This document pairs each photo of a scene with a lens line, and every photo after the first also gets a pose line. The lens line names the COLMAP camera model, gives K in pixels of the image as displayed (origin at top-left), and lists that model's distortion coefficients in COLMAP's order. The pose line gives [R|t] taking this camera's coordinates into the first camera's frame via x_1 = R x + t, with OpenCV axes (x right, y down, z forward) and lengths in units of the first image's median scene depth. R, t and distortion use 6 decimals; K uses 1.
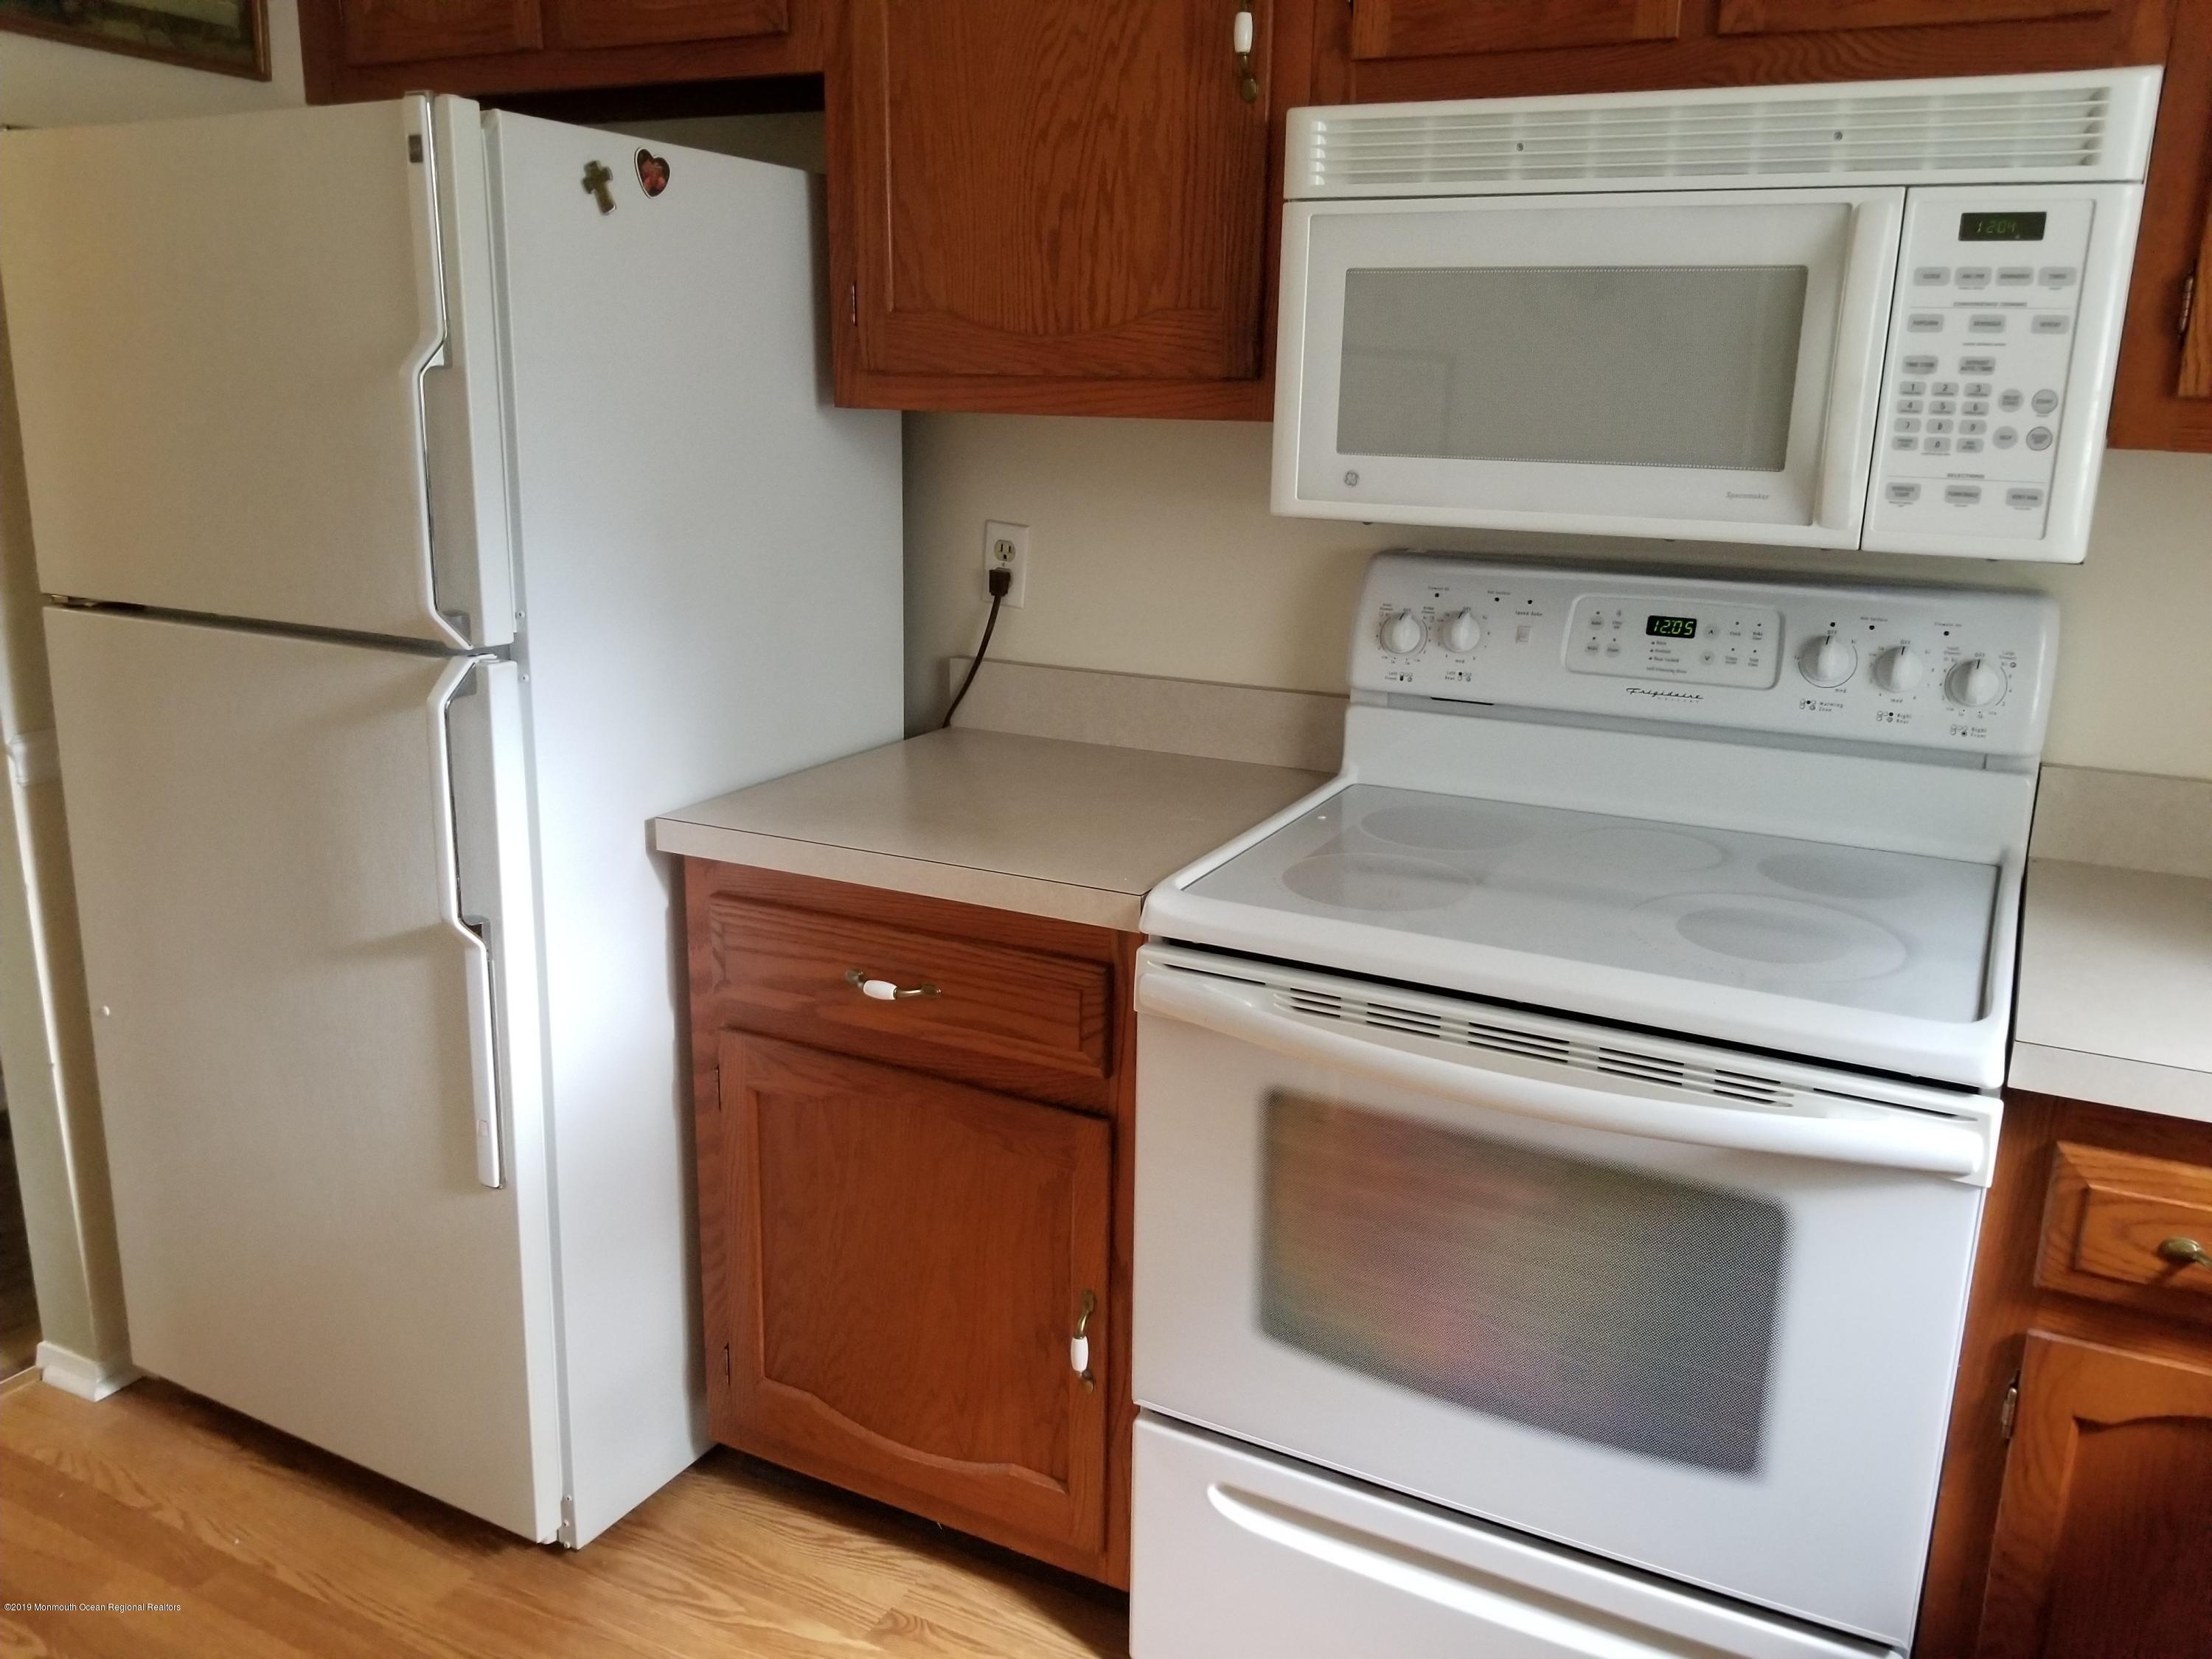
lens RADIAL K [[1684.6, 0, 1106.0], [0, 1684.6, 829.5], [0, 0, 1]] dist [0.030794, -0.070707]
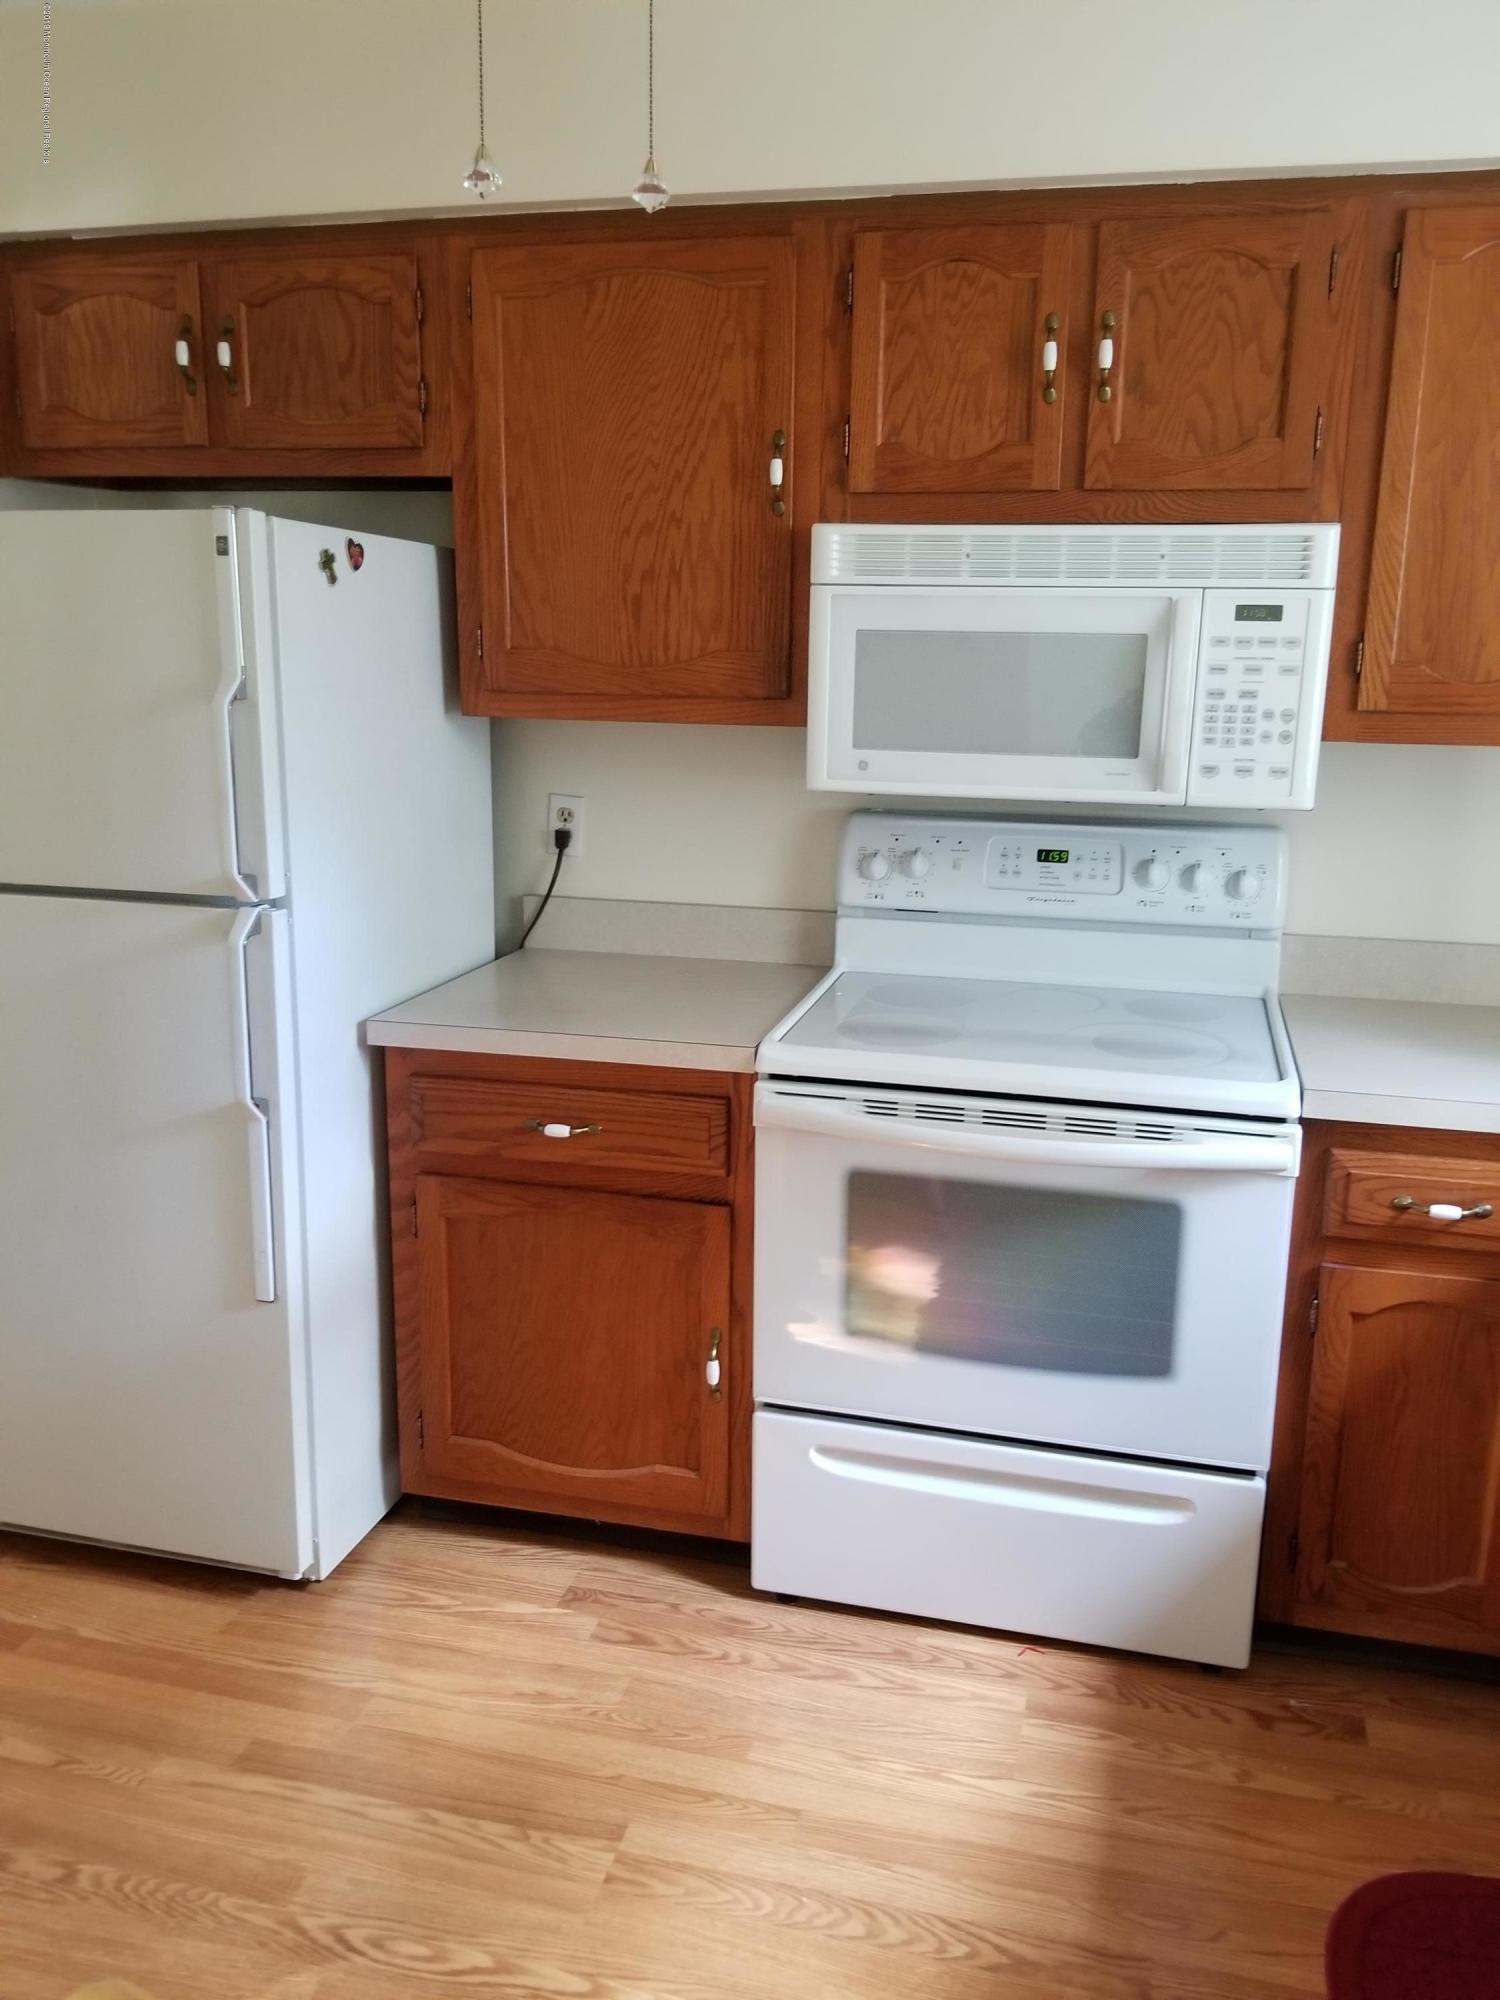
lens RADIAL K [[1523.2, 0, 750.0], [0, 1523.2, 1000.0], [0, 0, 1]] dist [0.030794, -0.070707]
pose [[0.972532, -0.054456, 0.226310, -0.262399], [0.061635, 0.997791, -0.024770, 0.027967], [-0.224461, 0.038038, 0.973740, -0.285528]]
